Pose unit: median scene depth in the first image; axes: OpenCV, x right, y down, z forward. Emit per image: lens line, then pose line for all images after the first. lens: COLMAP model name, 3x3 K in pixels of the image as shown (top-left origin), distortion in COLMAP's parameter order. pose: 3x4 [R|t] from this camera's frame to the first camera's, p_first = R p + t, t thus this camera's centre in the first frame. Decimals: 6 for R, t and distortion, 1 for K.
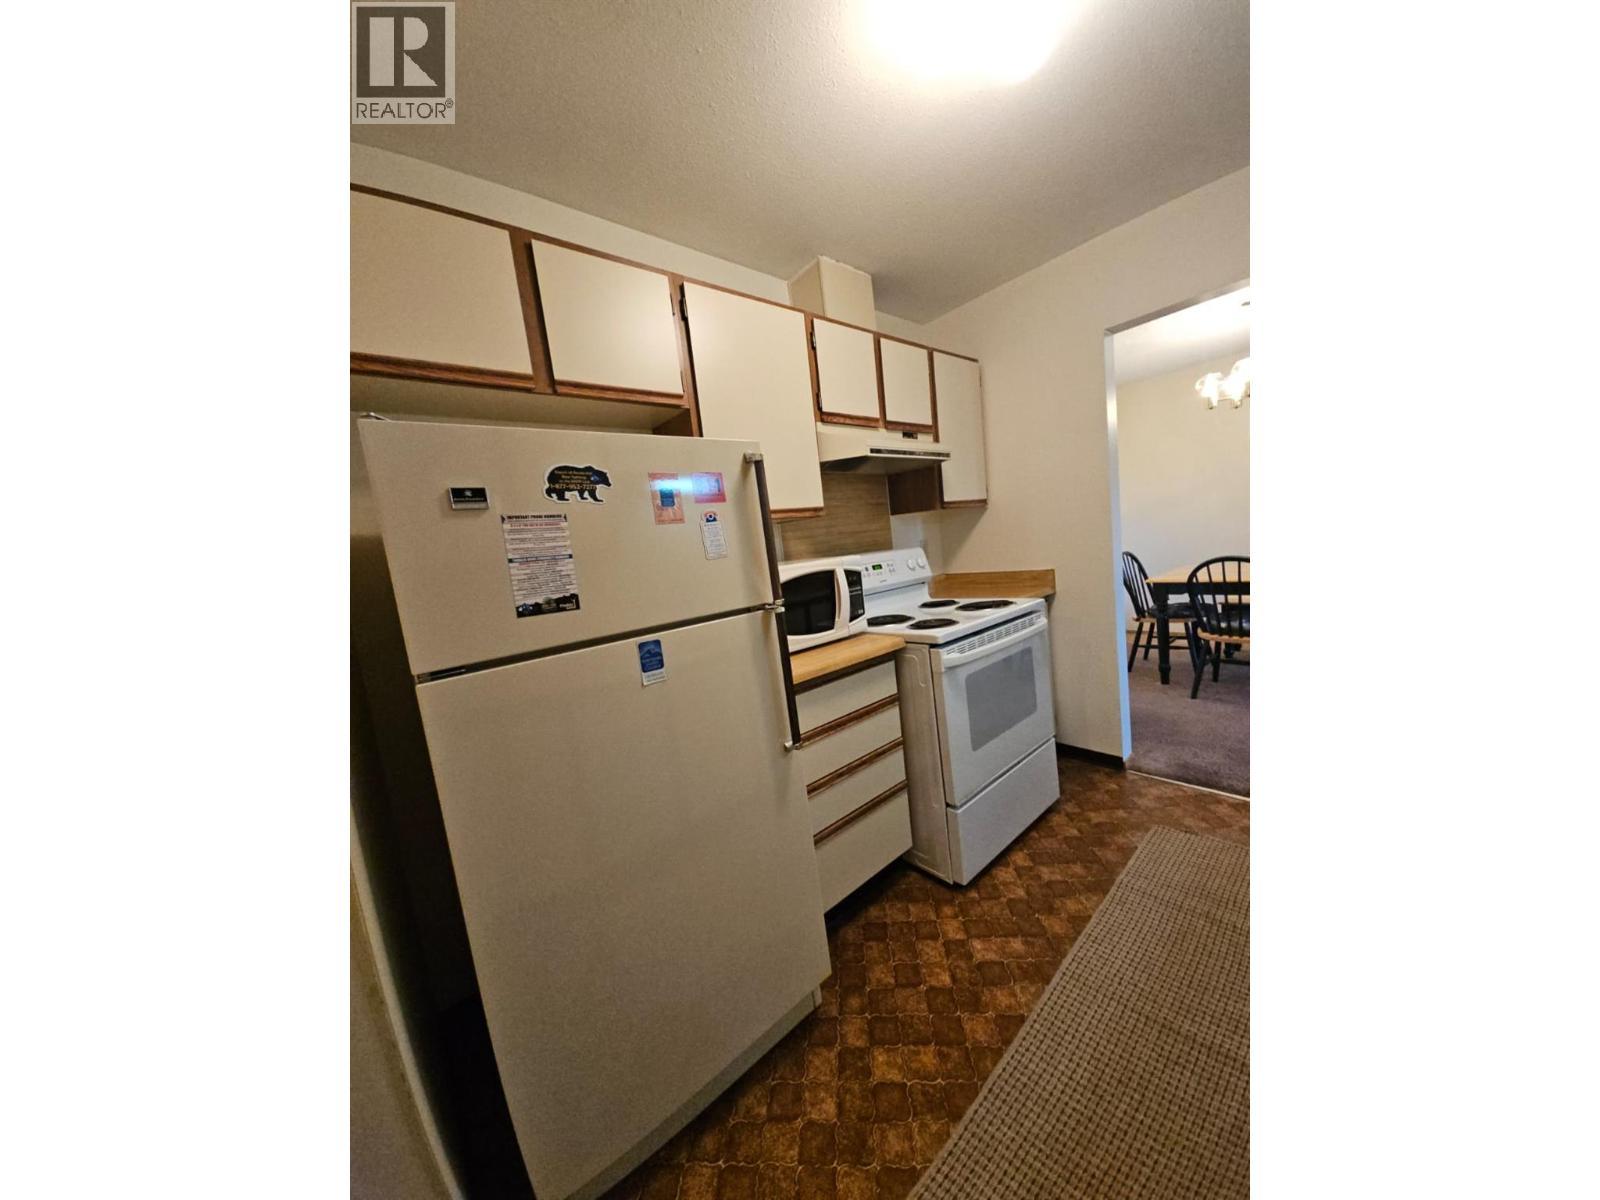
lens RADIAL K [[485.8, 0, 800.0], [0, 485.8, 600.0], [0, 0, 1]] dist [0.001514, -0.000042]
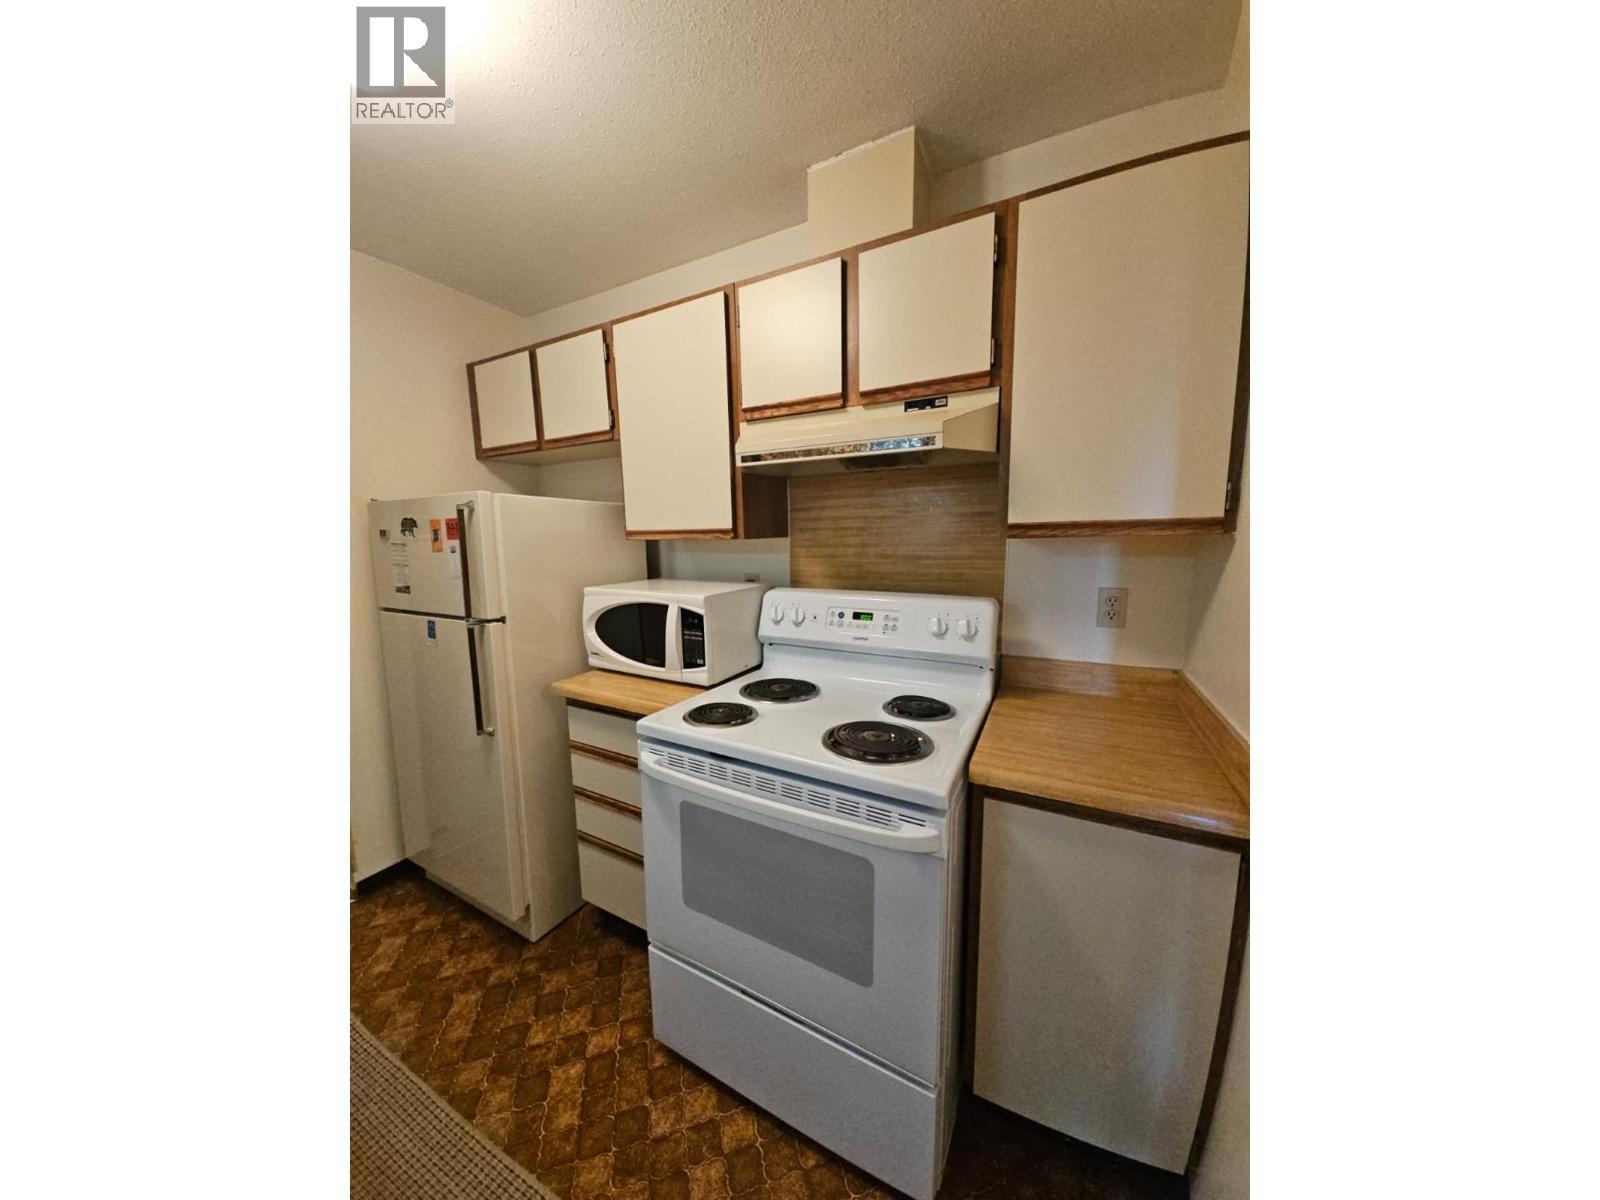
lens RADIAL K [[529.0, 0, 738.9], [0, 529.0, 600.7], [0, 0, 1]] dist [0.029665, -0.000008]
pose [[0.332378, 0.217885, -0.917633, 0.971648], [-0.124732, 0.974558, 0.186222, -0.258210], [0.934862, 0.052562, 0.351099, 0.750030]]
